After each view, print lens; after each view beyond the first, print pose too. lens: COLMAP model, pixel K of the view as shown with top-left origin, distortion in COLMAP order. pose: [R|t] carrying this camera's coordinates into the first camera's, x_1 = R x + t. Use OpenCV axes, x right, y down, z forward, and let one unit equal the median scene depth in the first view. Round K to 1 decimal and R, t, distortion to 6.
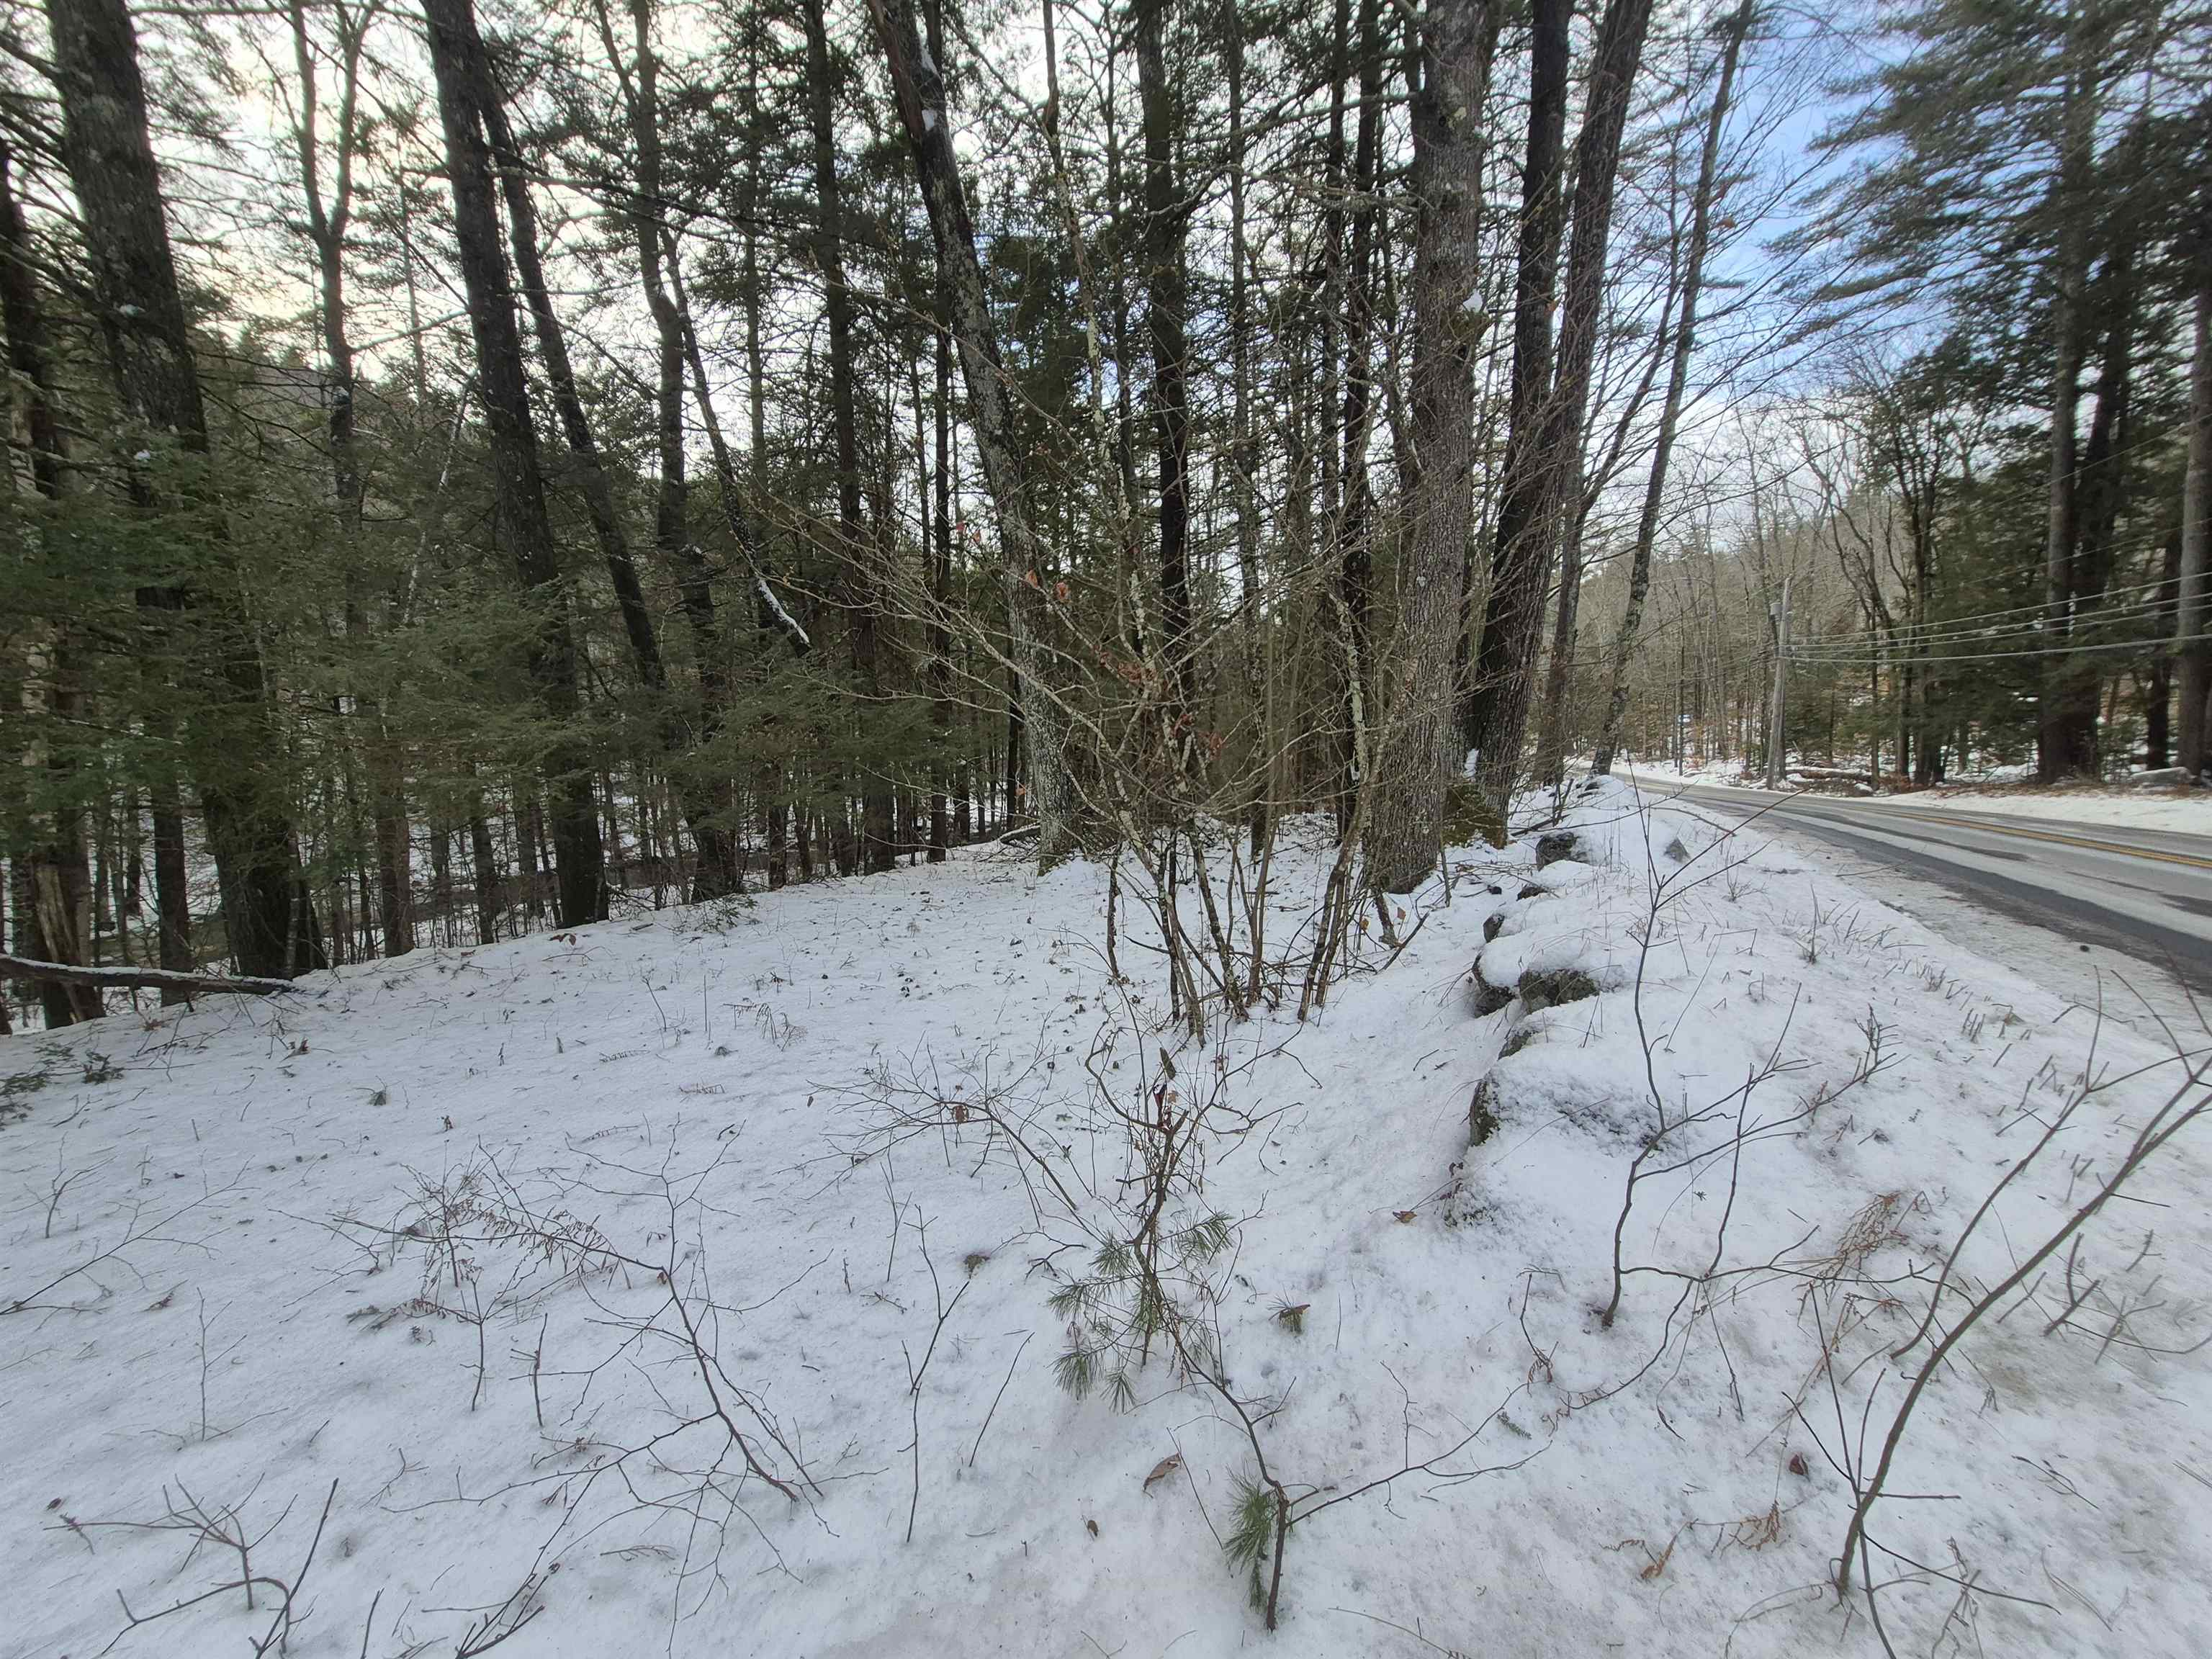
lens RADIAL K [[885.5, 0, 1106.9], [0, 885.5, 804.6], [0, 0, 1]] dist [0.006947, 0.000289]
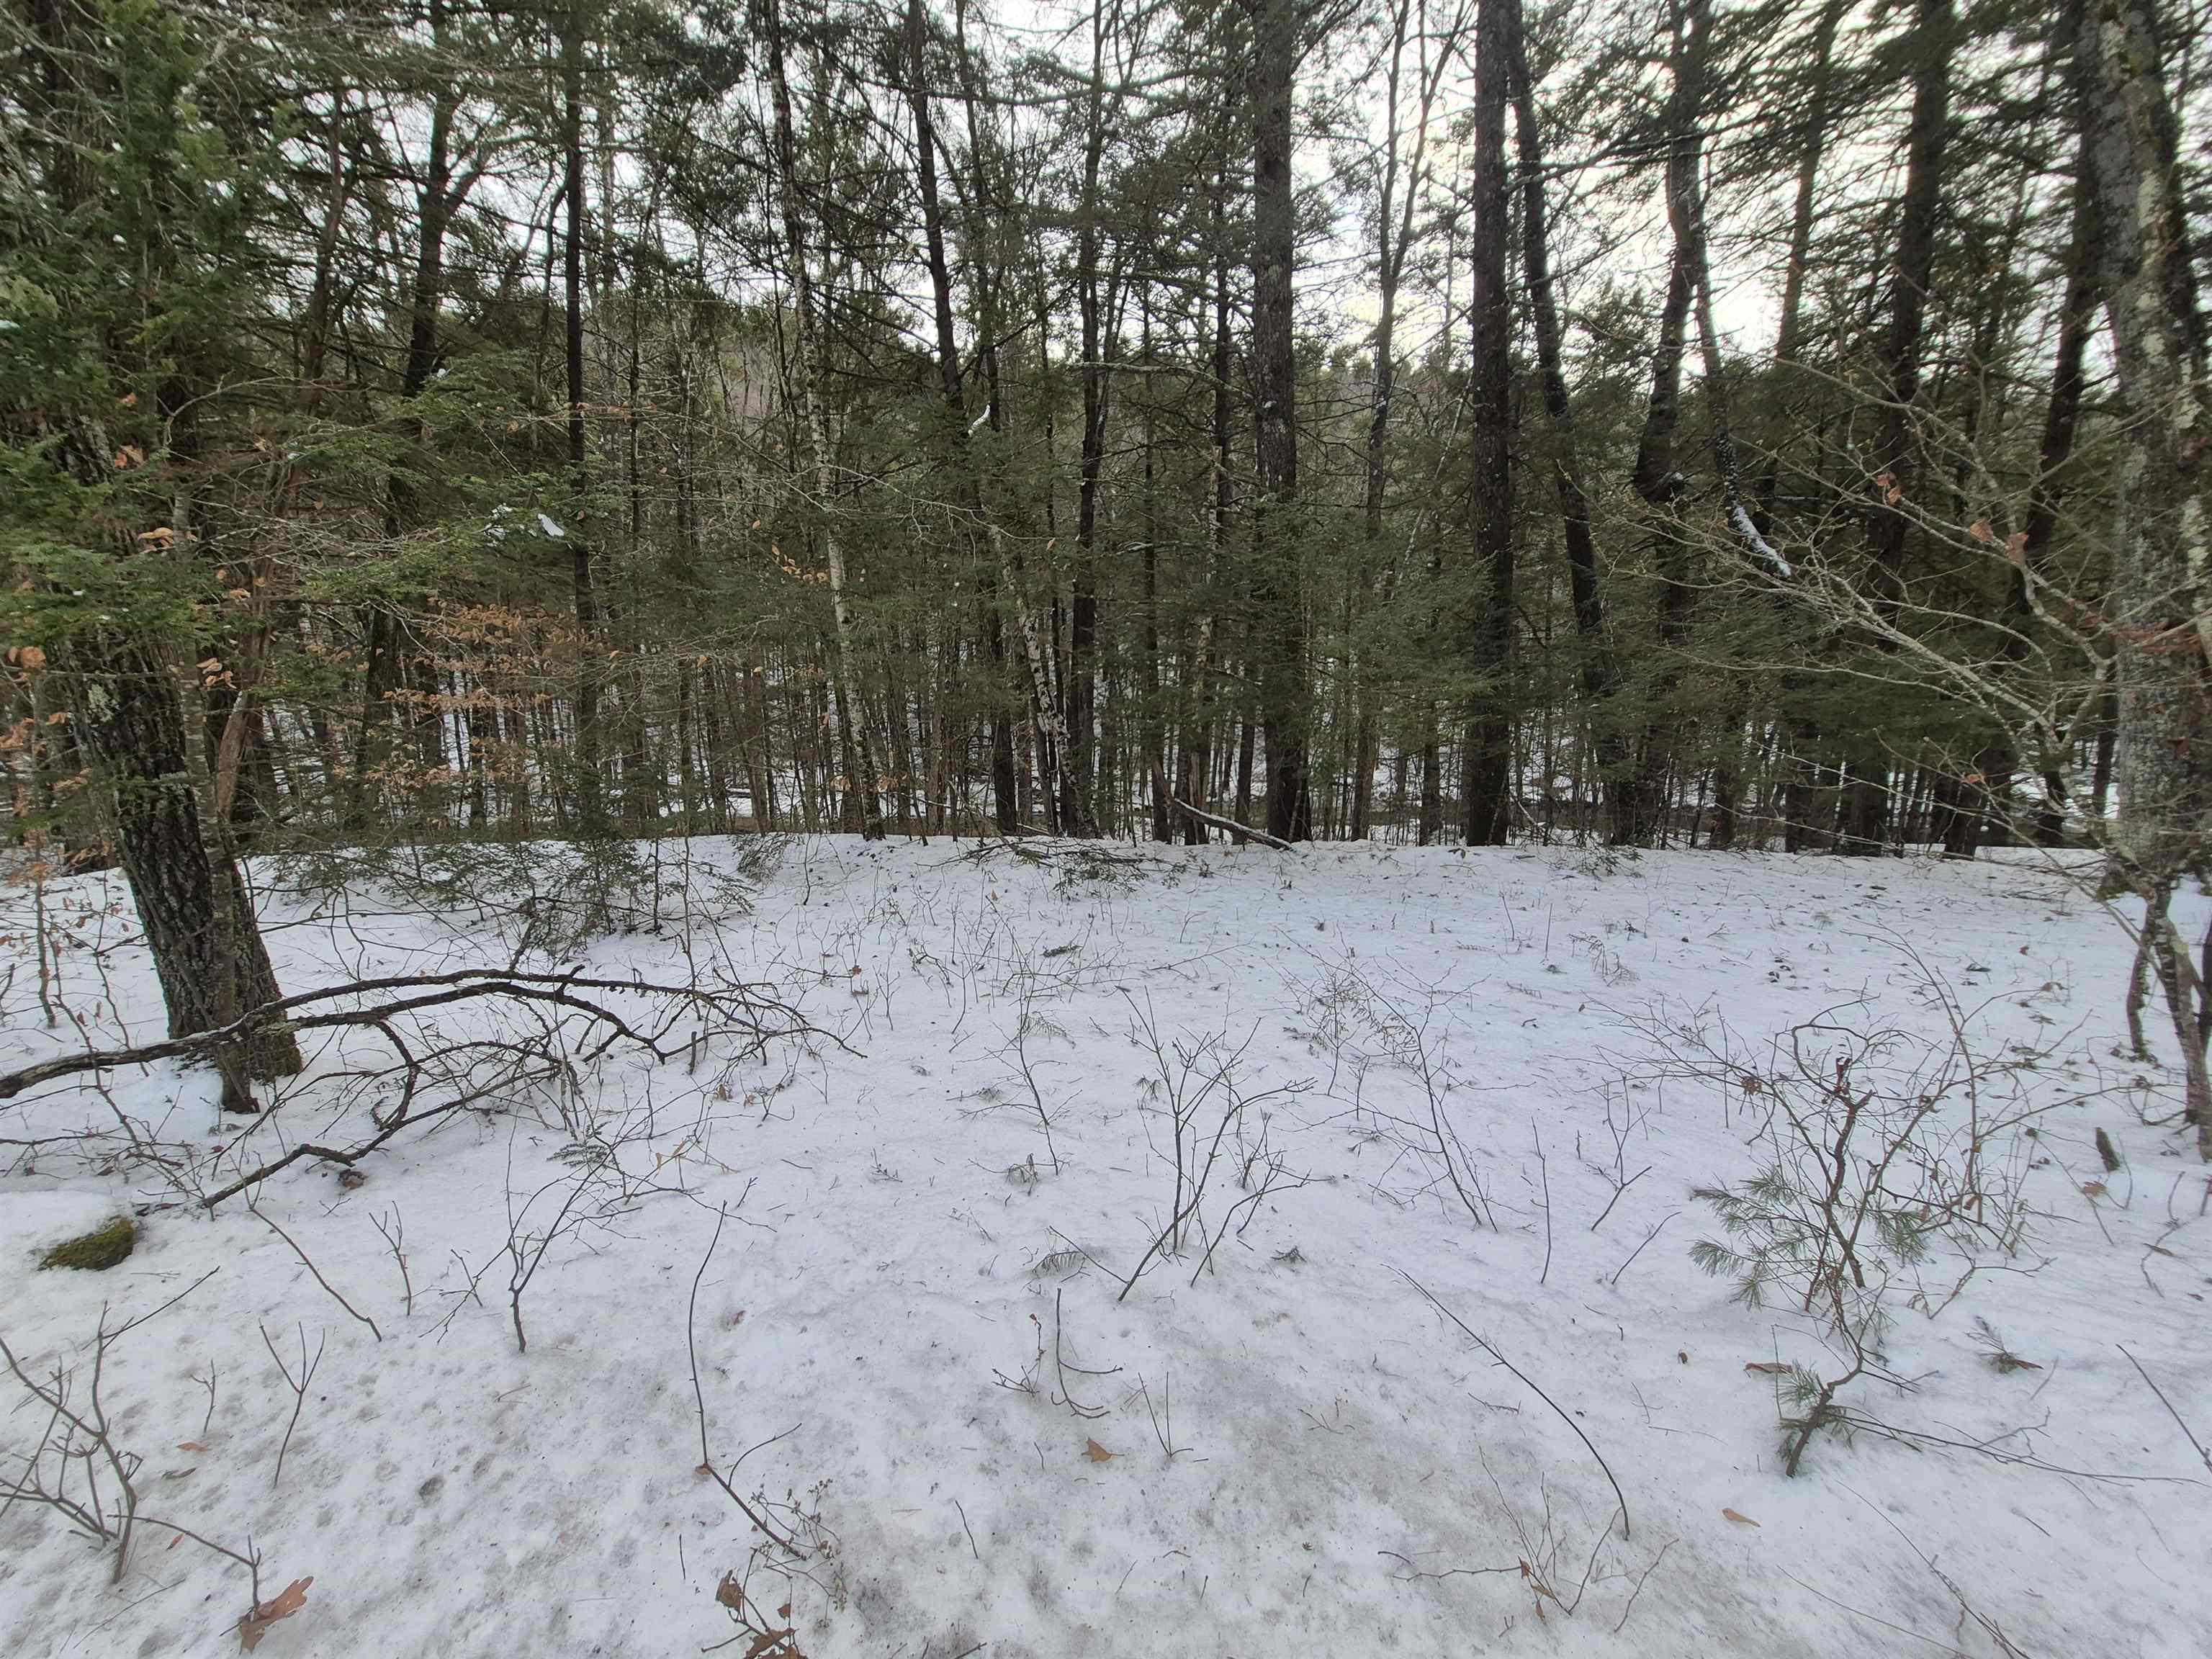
lens RADIAL K [[886.6, 0, 1076.0], [0, 886.6, 810.2], [0, 0, 1]] dist [0.004962, -0.003115]
pose [[0.534088, 0.150175, -0.831984, 0.087436], [-0.088307, 0.988623, 0.121761, -0.007174], [0.840804, 0.008439, 0.541273, -0.080461]]
